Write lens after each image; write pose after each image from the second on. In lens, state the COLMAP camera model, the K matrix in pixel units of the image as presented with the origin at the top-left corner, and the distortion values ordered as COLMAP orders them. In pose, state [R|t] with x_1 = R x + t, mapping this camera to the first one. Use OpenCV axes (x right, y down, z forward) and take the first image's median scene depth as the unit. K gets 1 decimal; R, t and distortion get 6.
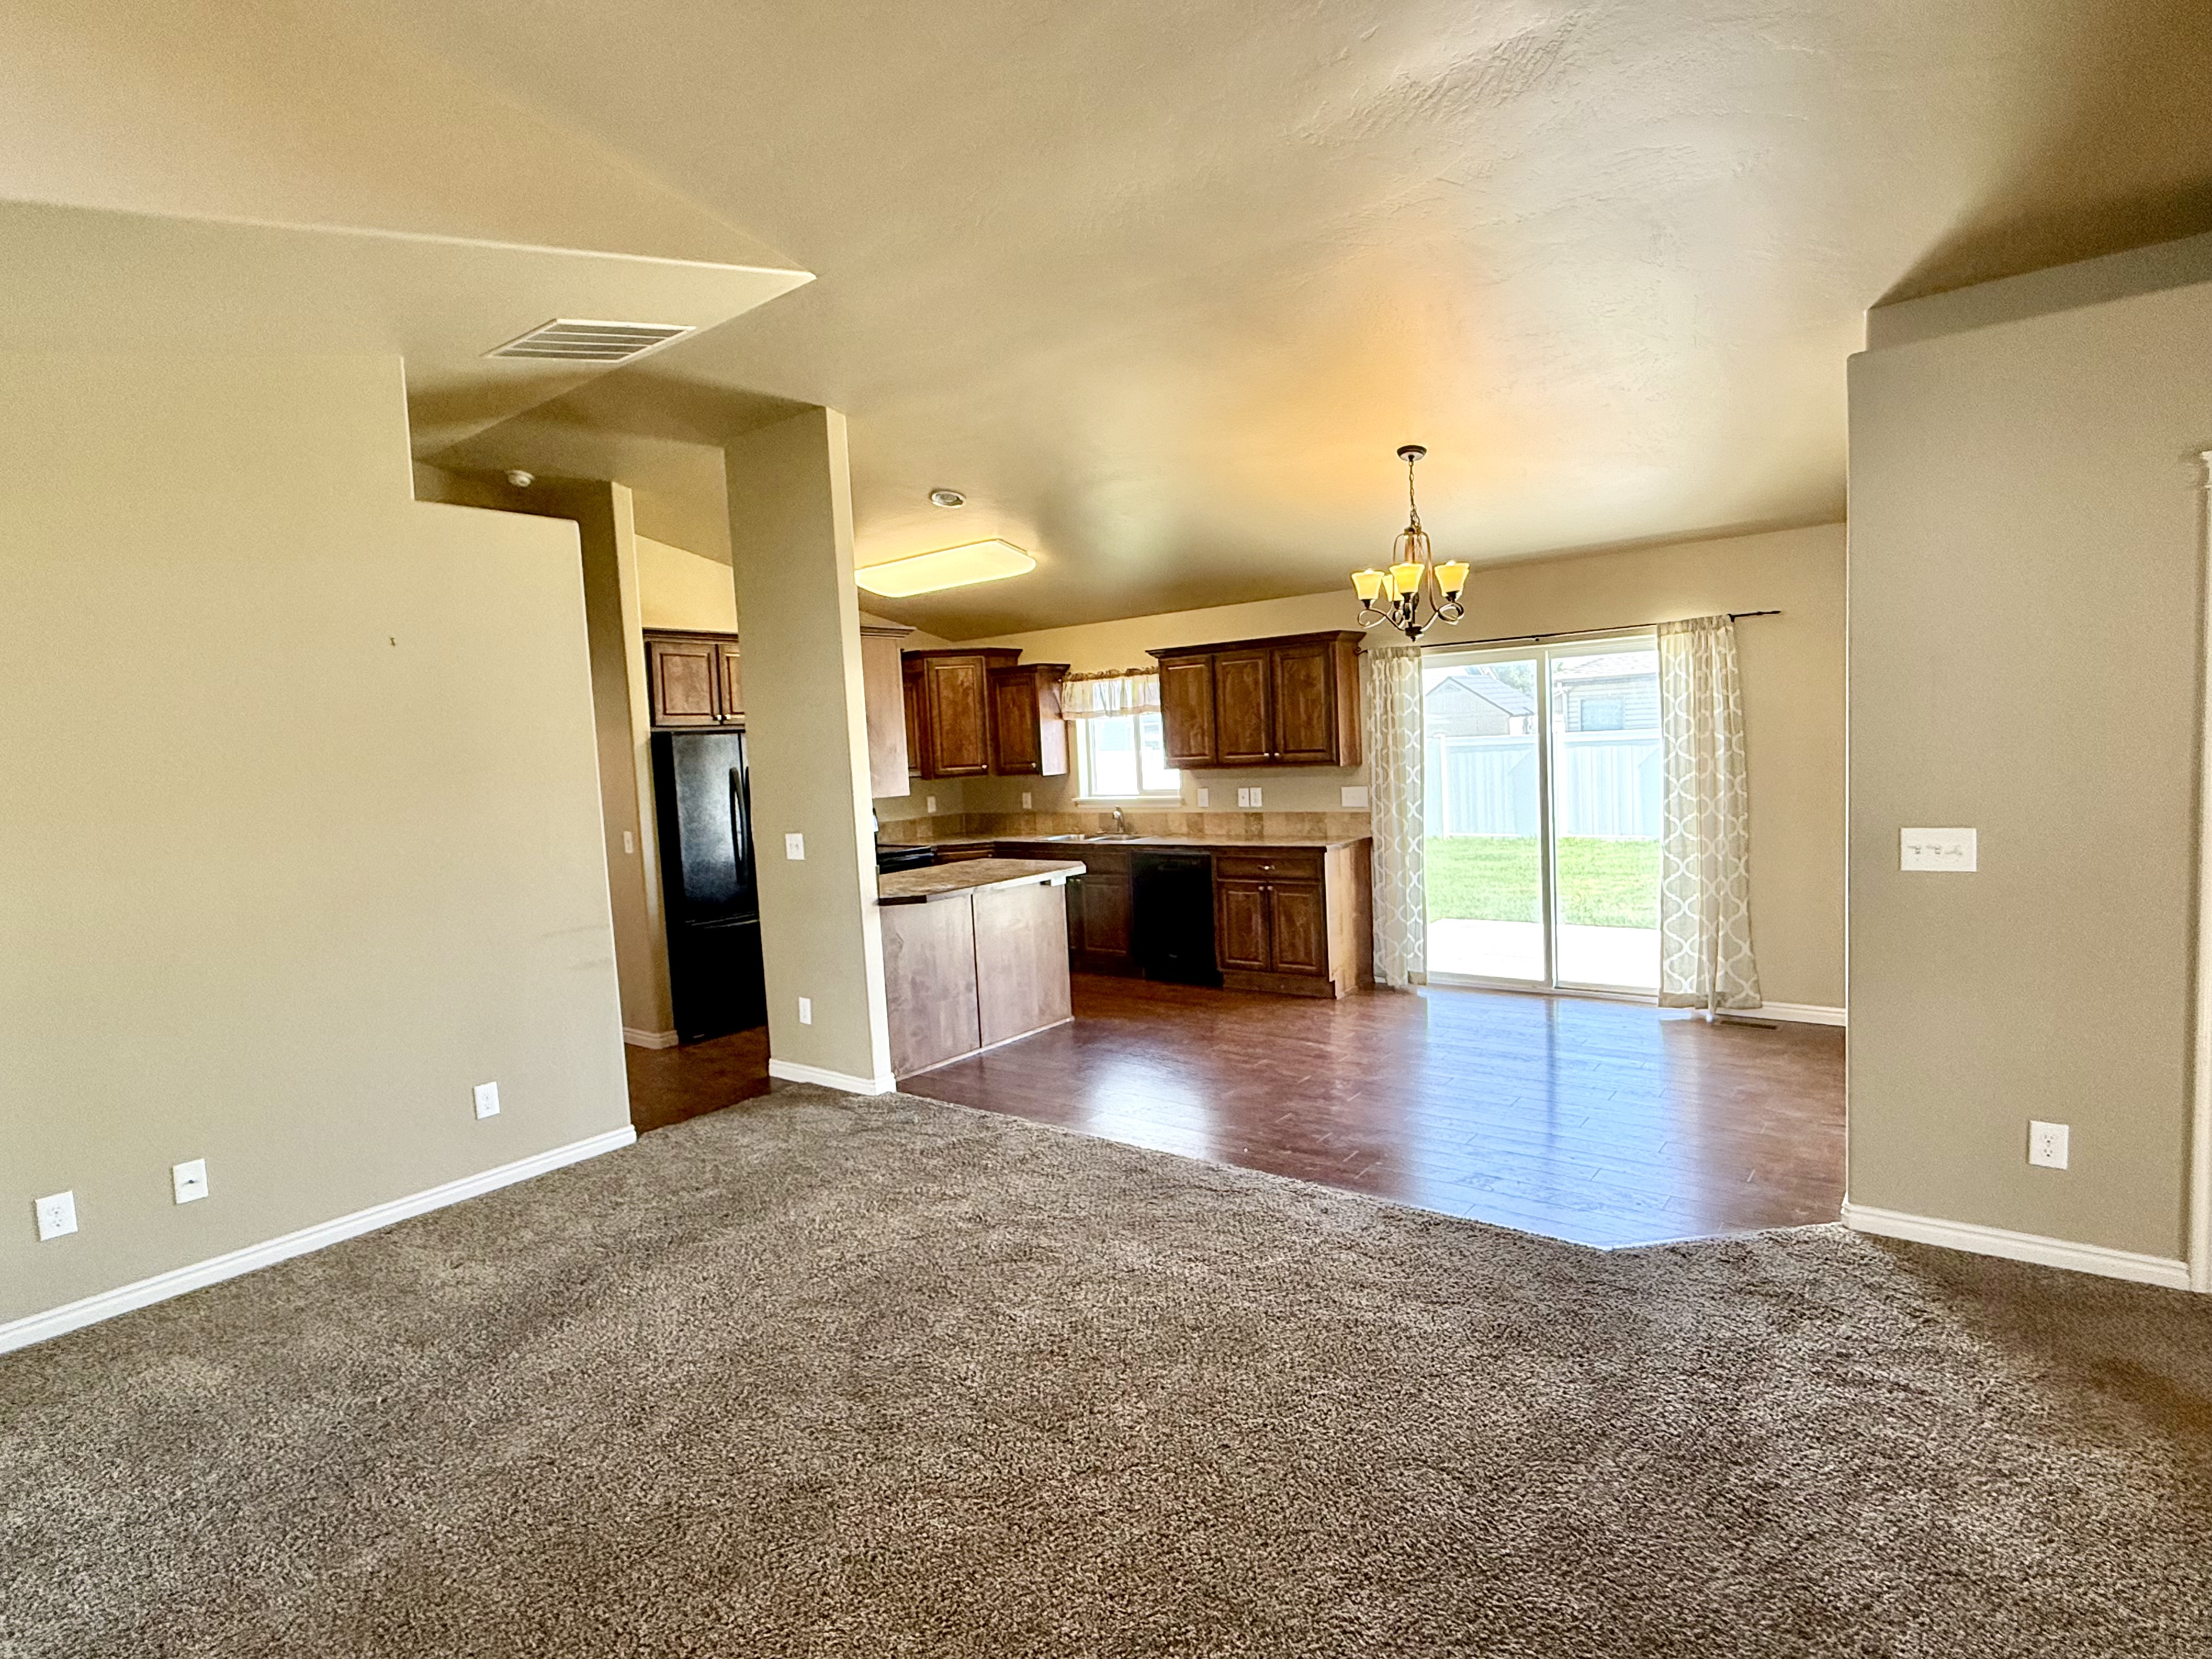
lens RADIAL K [[1131.5, 0, 1102.1], [0, 1131.5, 830.6], [0, 0, 1]] dist [0.000895, 0.000218]
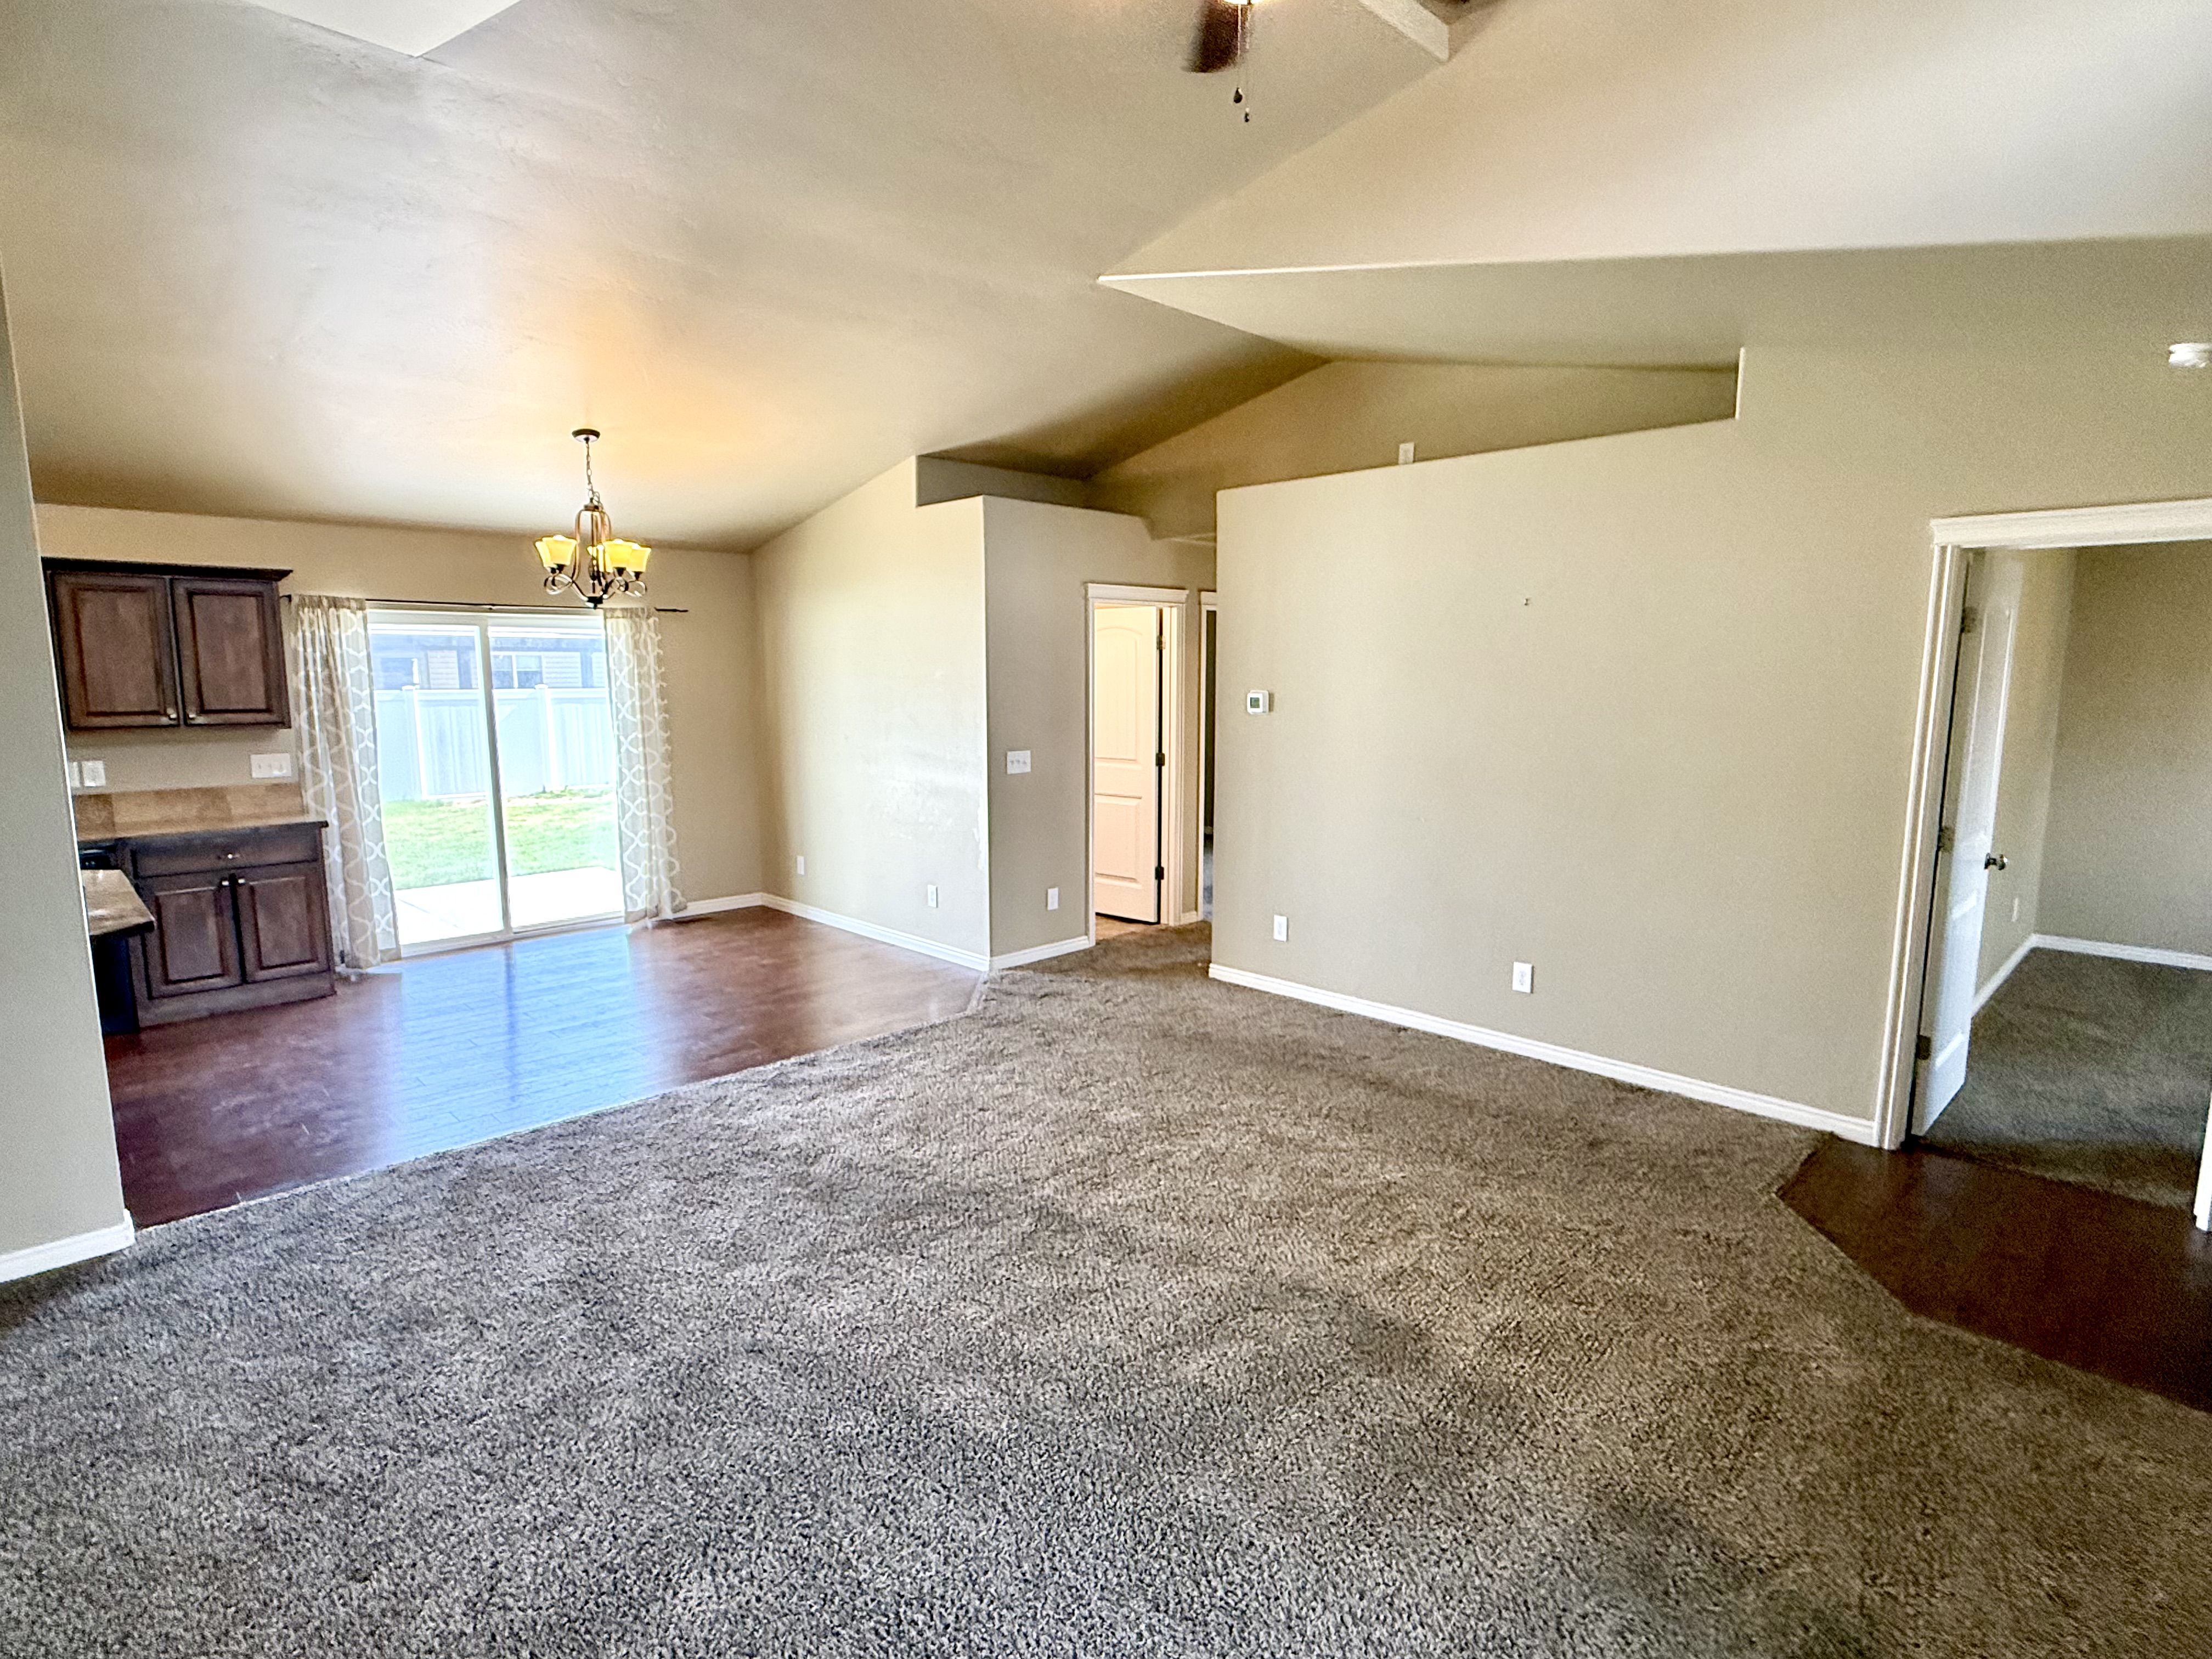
lens RADIAL K [[1131.5, 0, 1102.1], [0, 1131.5, 830.6], [0, 0, 1]] dist [0.000895, 0.000218]
pose [[0.135573, -0.090717, 0.986606, -0.532586], [0.070229, 0.994174, 0.081762, -0.007142], [-0.988275, 0.058203, 0.141154, 0.262490]]
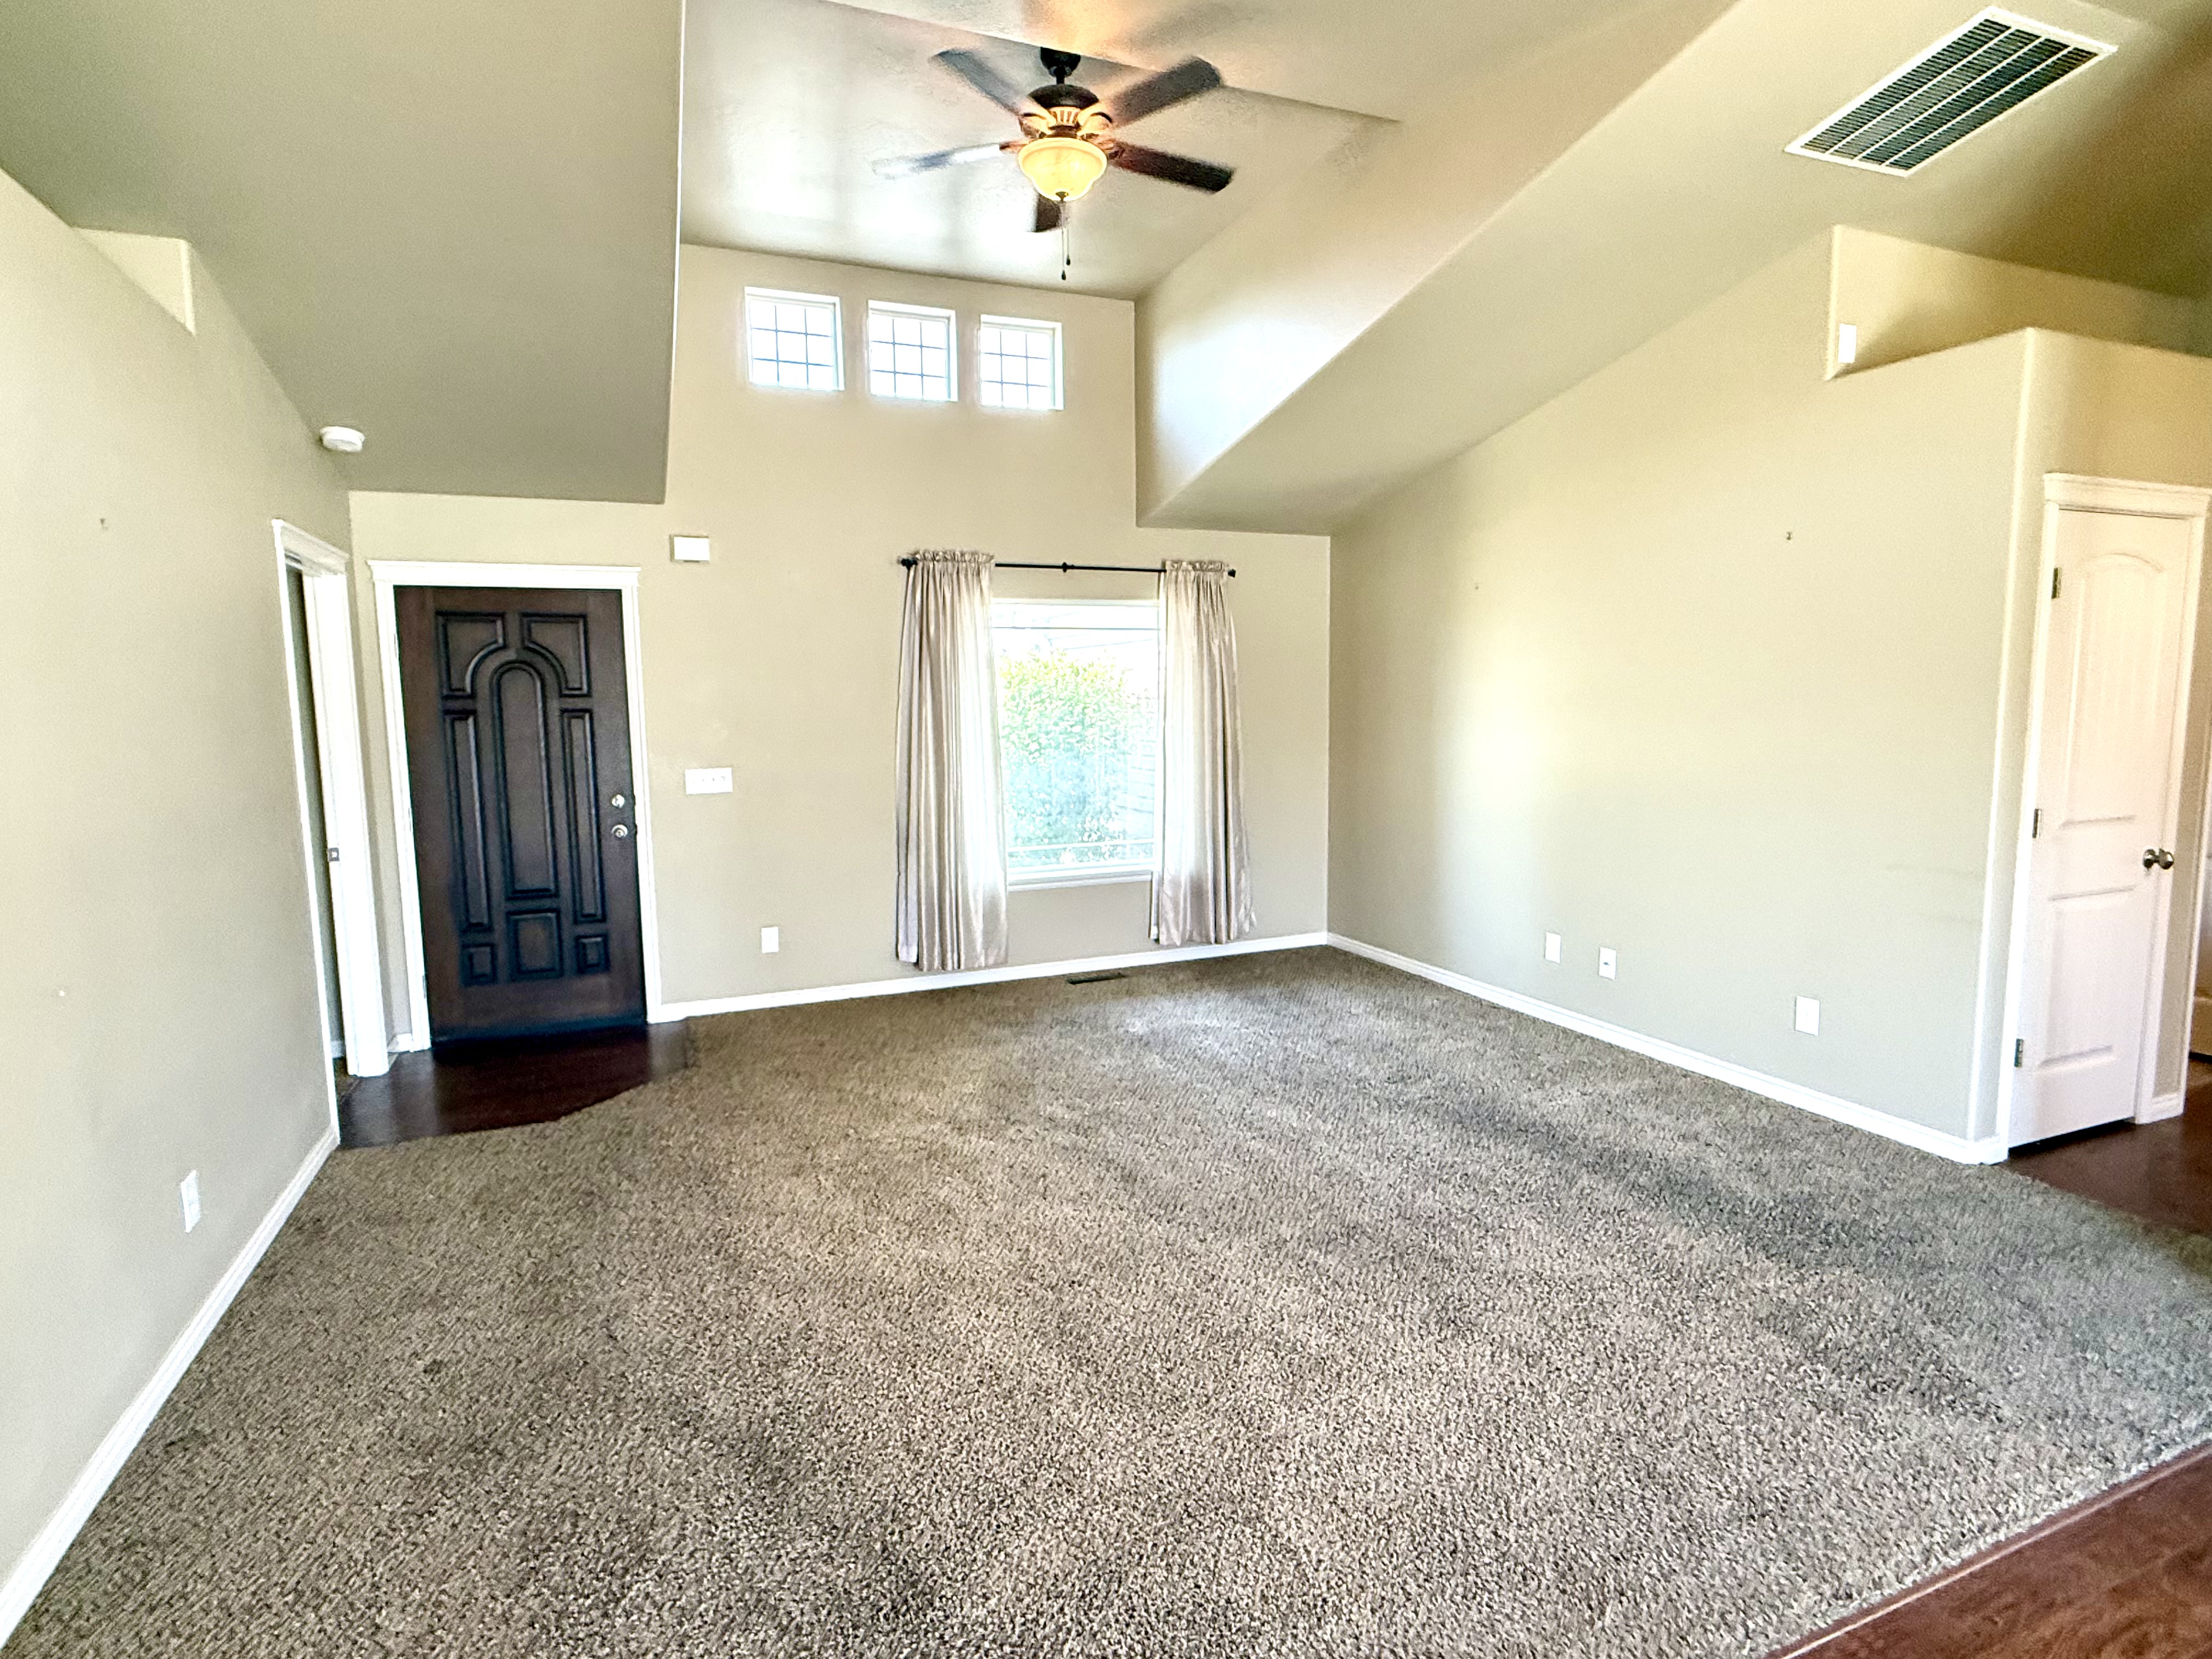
lens RADIAL K [[1128.8, 0, 1091.1], [0, 1128.8, 822.3], [0, 0, 1]] dist [0.000103, -0.000193]
pose [[-0.499947, 0.154693, -0.852129, 0.325501], [-0.026653, 0.980704, 0.193672, -0.053888], [0.865646, 0.119537, -0.486177, 0.549534]]
